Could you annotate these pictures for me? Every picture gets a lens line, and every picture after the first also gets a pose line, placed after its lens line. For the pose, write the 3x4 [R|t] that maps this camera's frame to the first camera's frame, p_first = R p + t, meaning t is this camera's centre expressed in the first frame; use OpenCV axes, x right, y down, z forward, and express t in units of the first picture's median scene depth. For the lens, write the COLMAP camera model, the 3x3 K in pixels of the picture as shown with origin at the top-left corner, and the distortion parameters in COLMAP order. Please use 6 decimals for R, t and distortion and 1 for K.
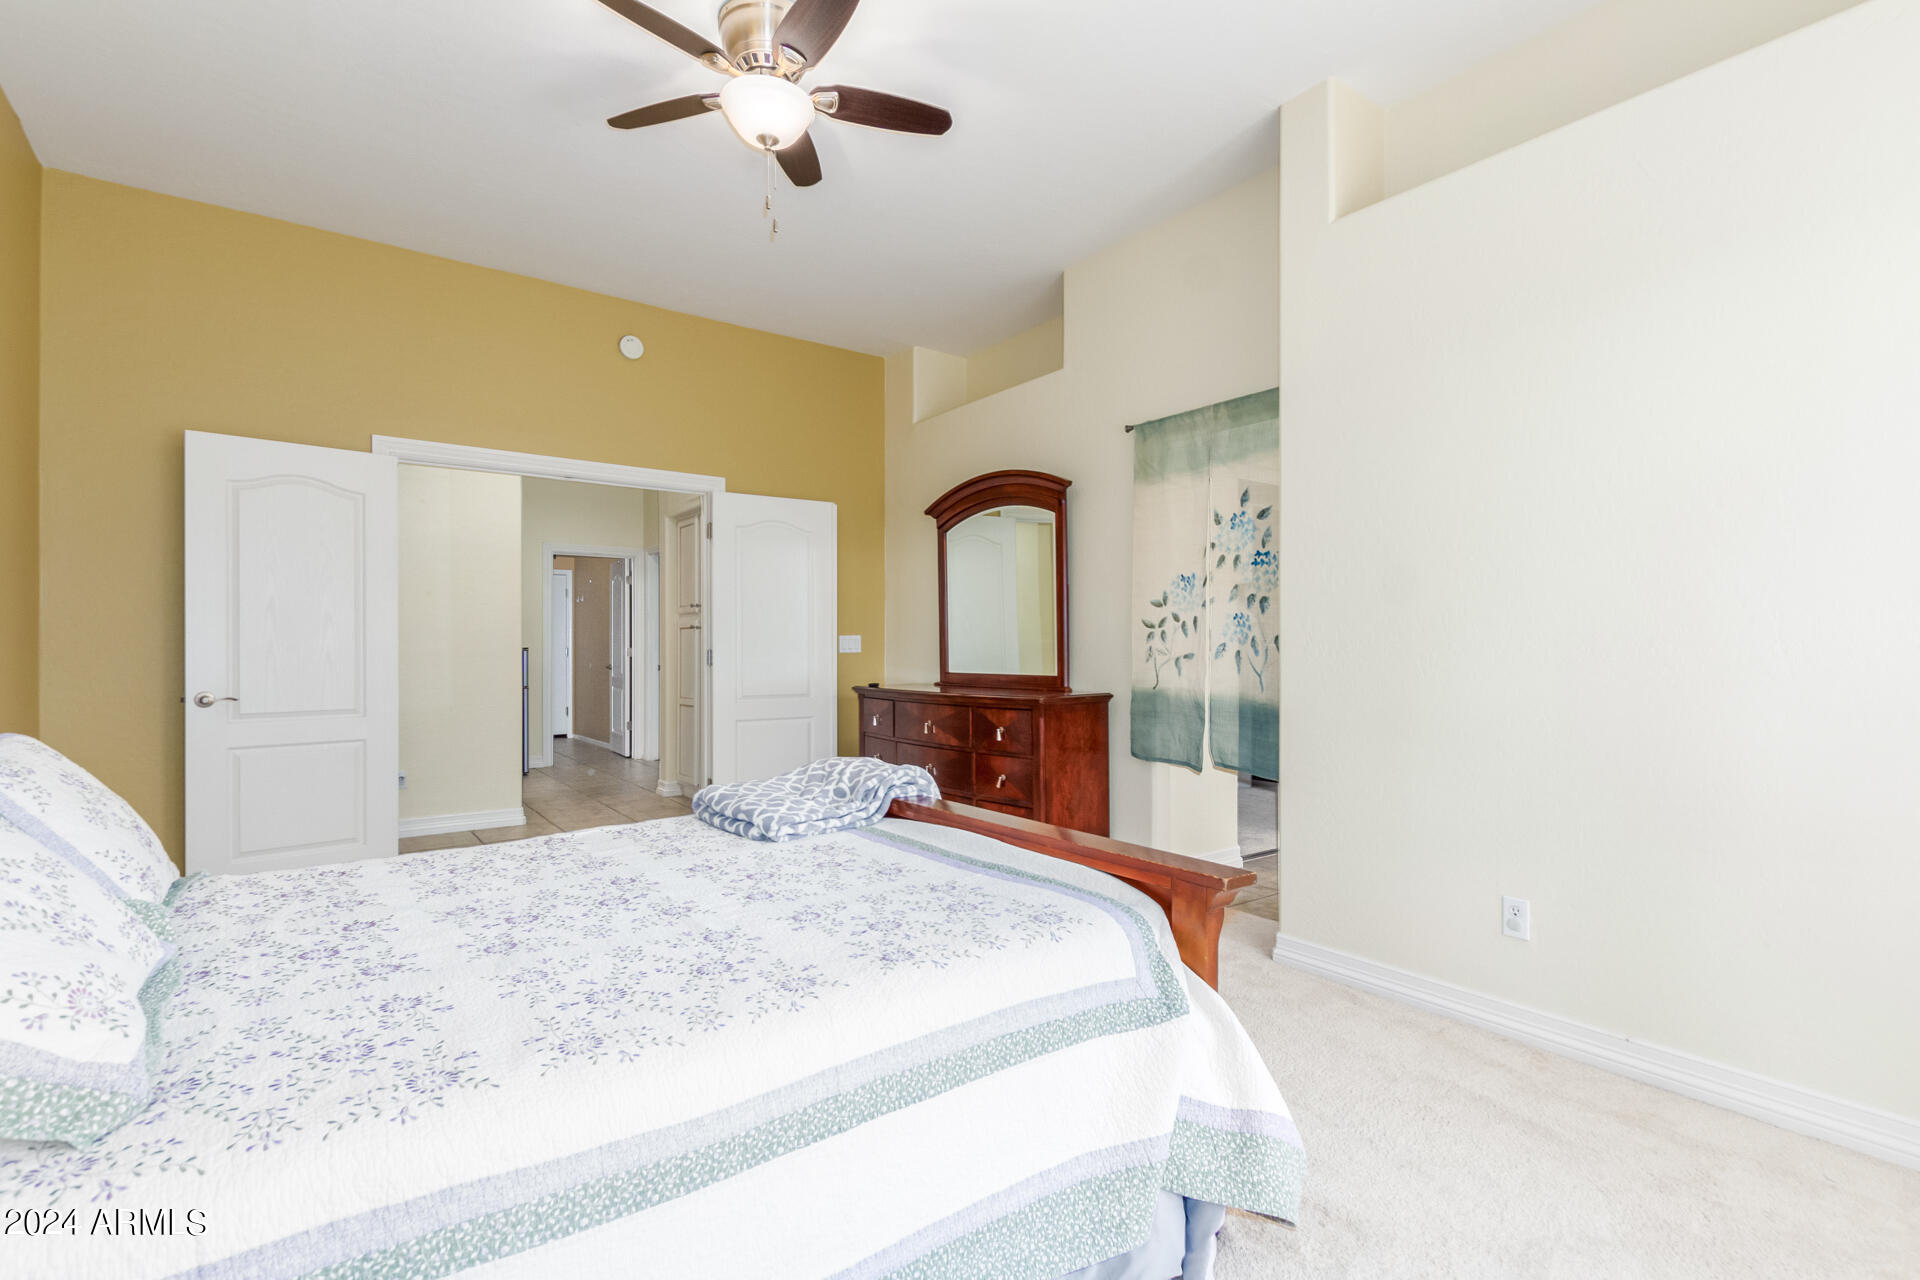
lens RADIAL K [[898.7, 0, 950.8], [0, 898.7, 642.1], [0, 0, 1]] dist [0.014810, -0.006796]
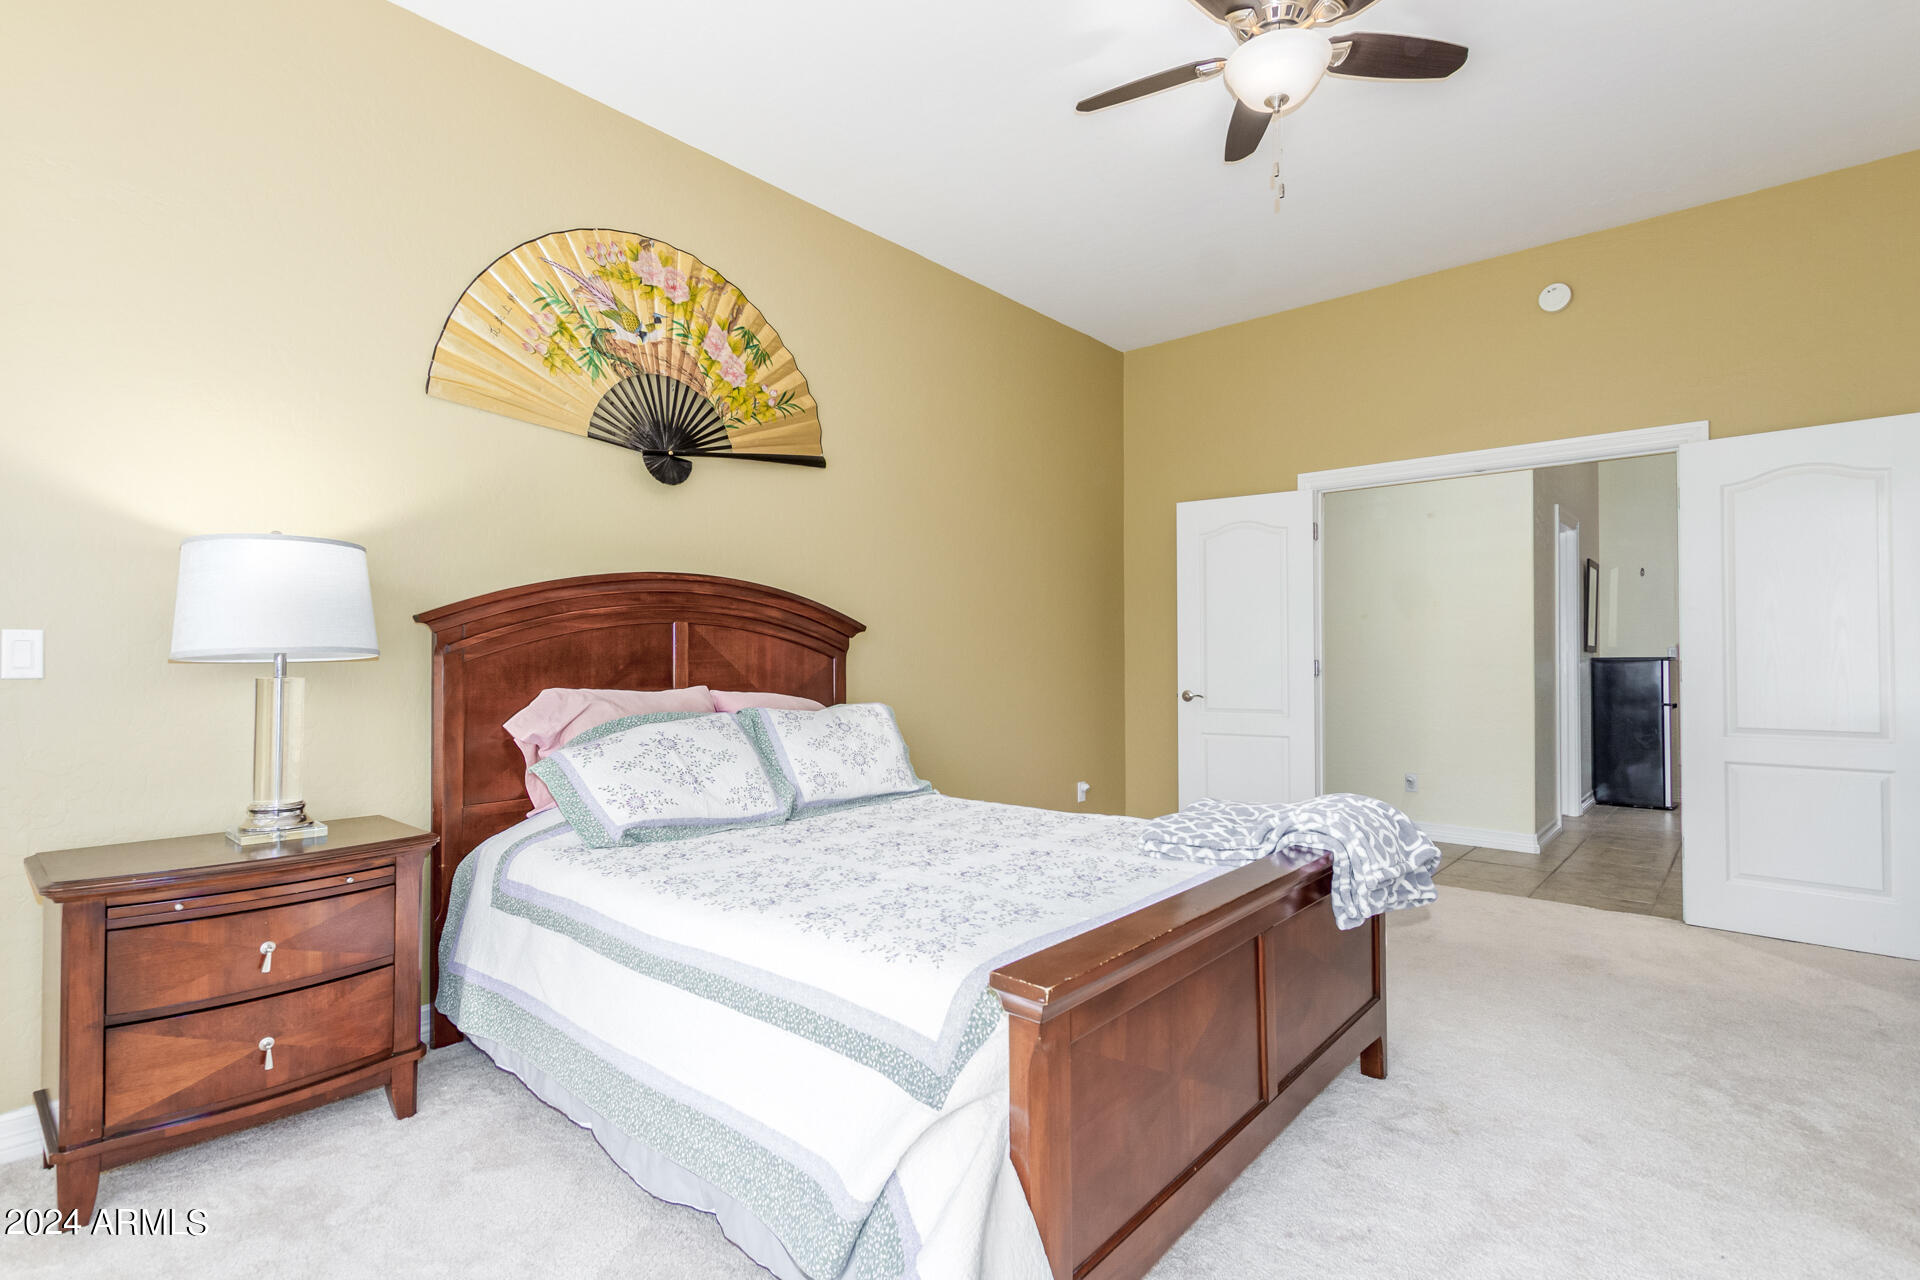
lens RADIAL K [[898.7, 0, 948.2], [0, 898.7, 653.8], [0, 0, 1]] dist [0.014810, -0.006796]
pose [[0.211903, -0.003418, -0.977285, 0.922403], [0.008638, 0.999961, -0.001624, -0.001958], [0.977252, -0.008098, 0.211924, 0.721980]]
